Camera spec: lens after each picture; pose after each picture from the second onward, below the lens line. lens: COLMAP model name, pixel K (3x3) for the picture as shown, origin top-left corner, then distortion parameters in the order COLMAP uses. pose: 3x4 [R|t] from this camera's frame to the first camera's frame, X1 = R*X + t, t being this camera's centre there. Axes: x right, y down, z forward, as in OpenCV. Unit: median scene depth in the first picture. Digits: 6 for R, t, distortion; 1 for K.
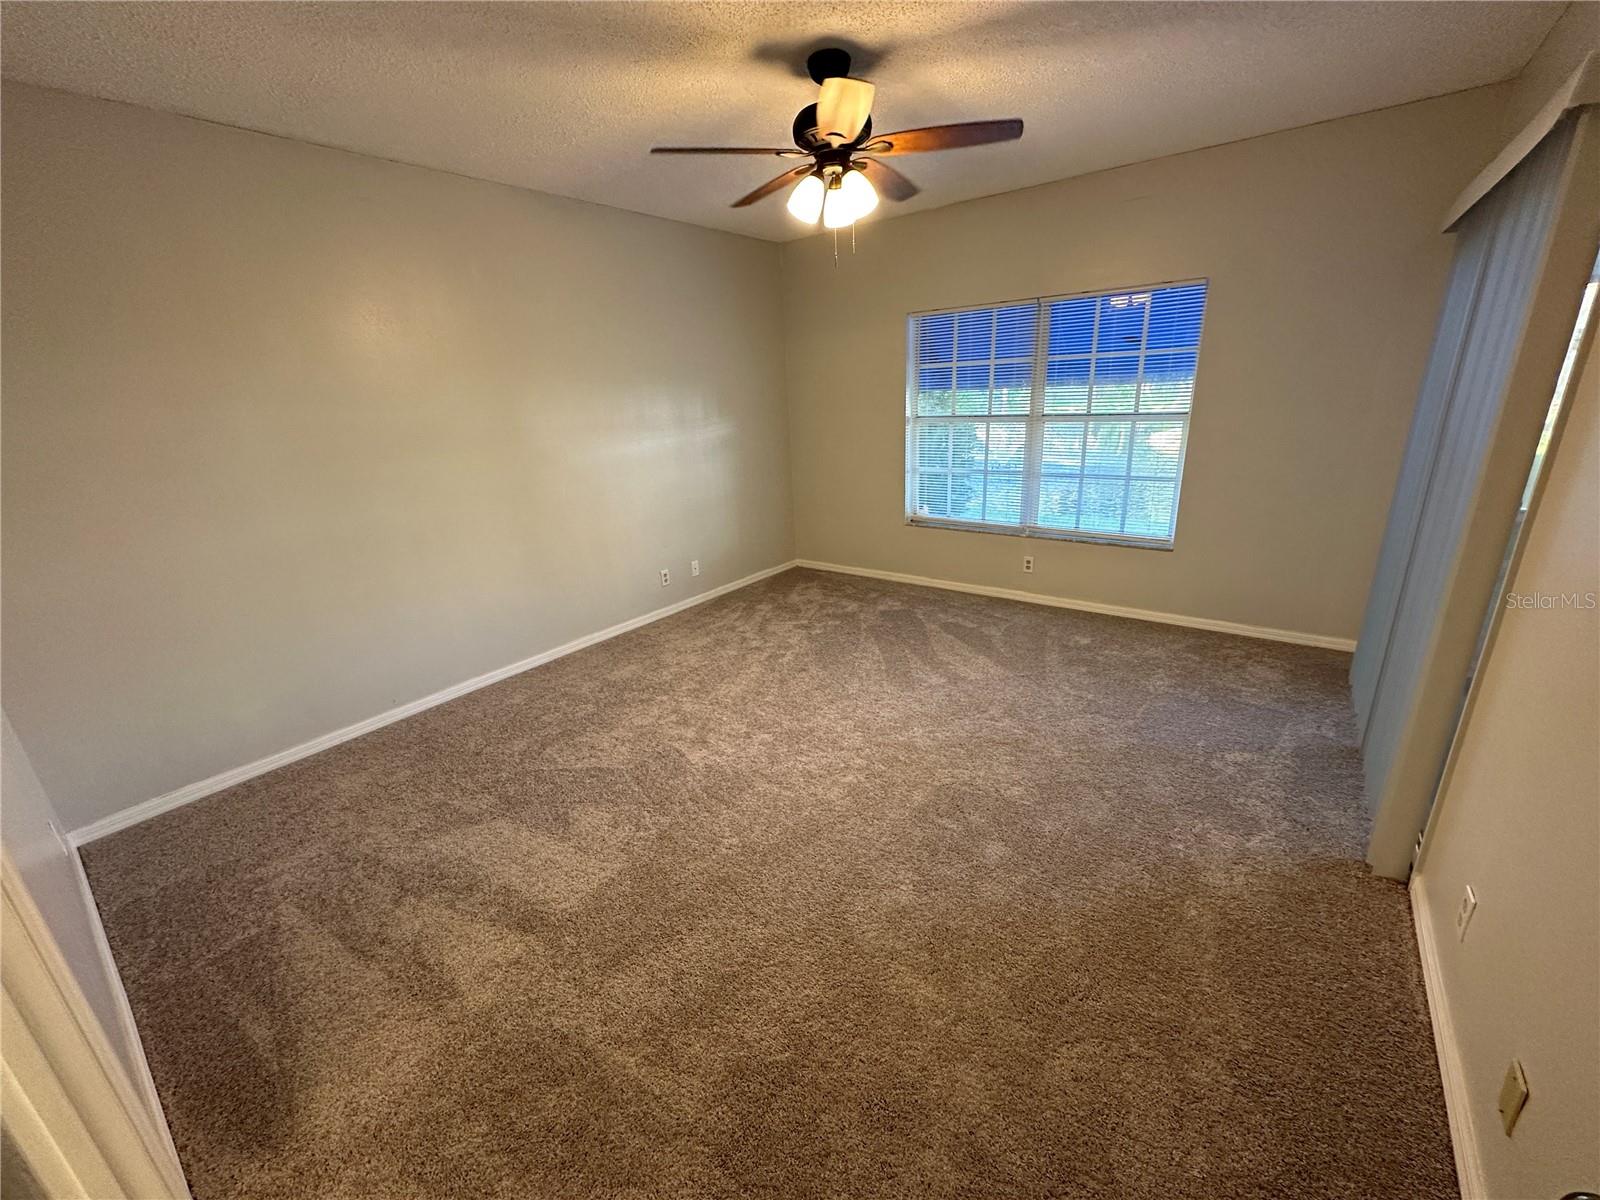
lens RADIAL K [[641.8, 0, 800.0], [0, 641.8, 600.0], [0, 0, 1]] dist [-0.000684, -0.000037]
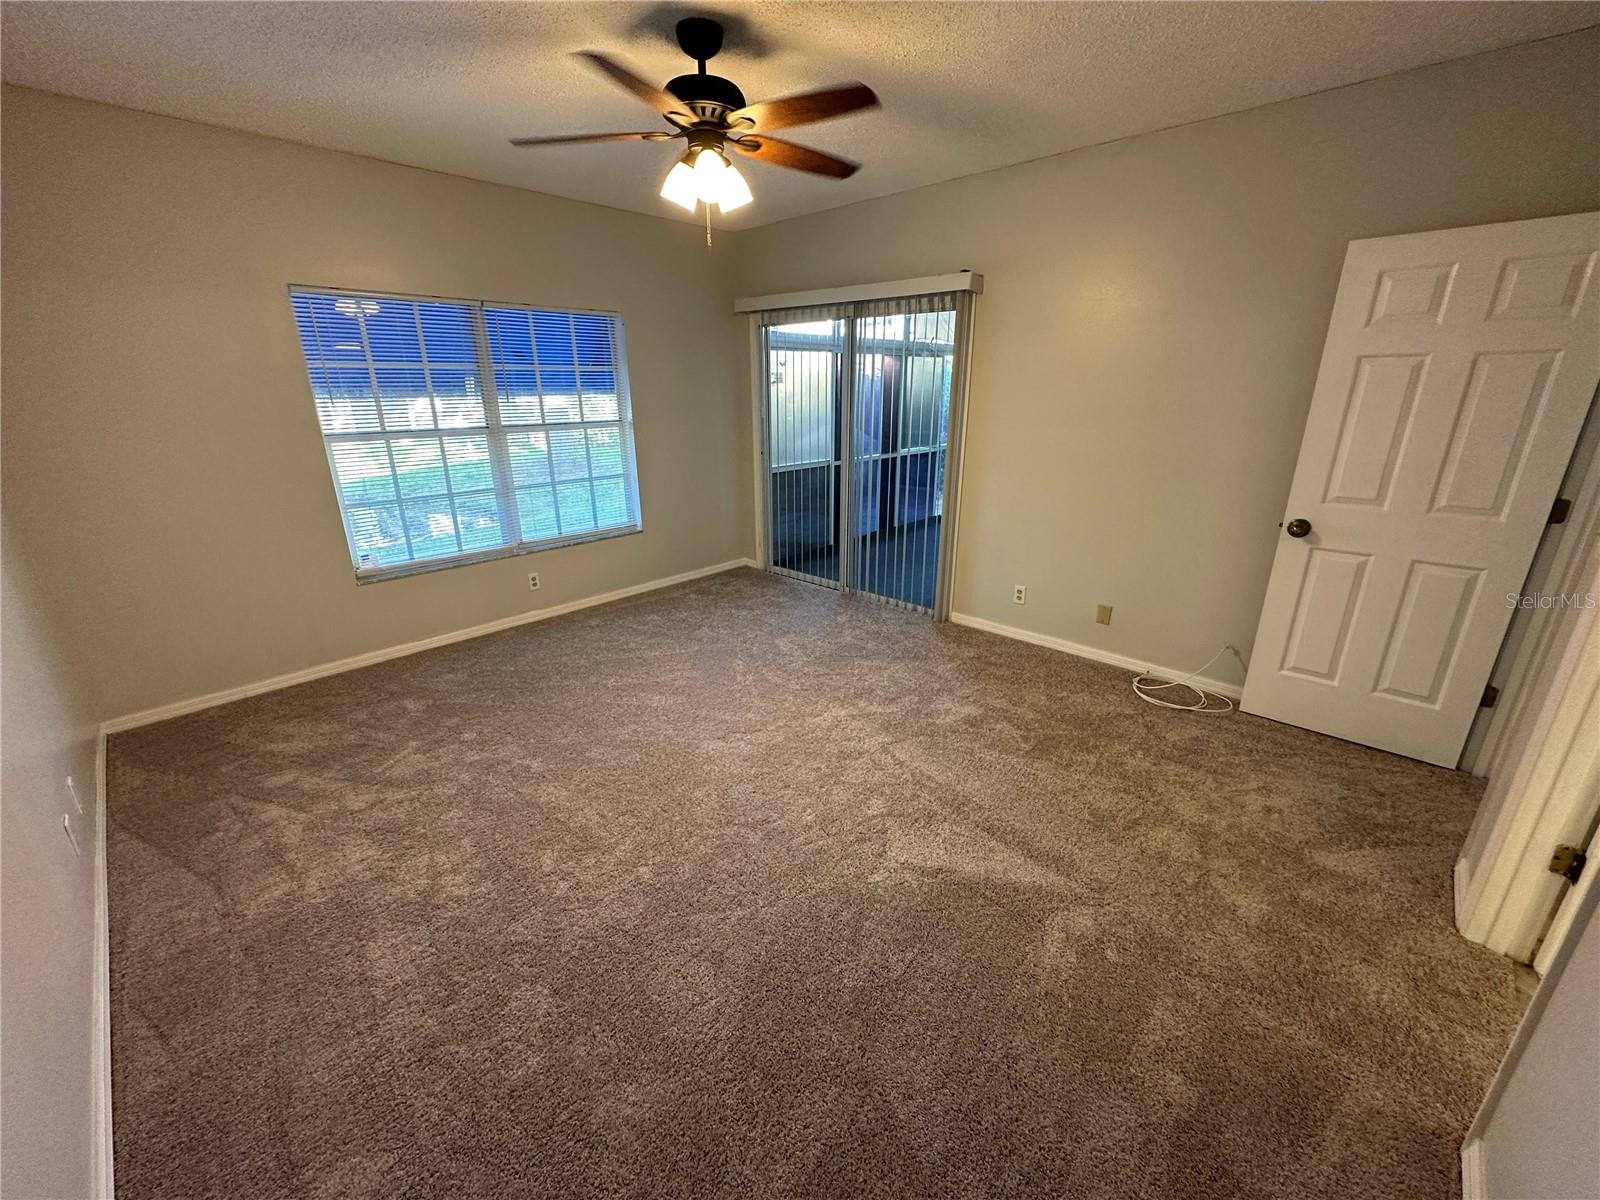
lens RADIAL K [[645.5, 0, 800.0], [0, 645.5, 600.0], [0, 0, 1]] dist [0.021634, 0.000053]
pose [[0.105436, -0.273037, 0.956208, -0.553420], [0.314639, 0.921327, 0.228384, -0.130533], [-0.943337, 0.276781, 0.183049, 0.473481]]
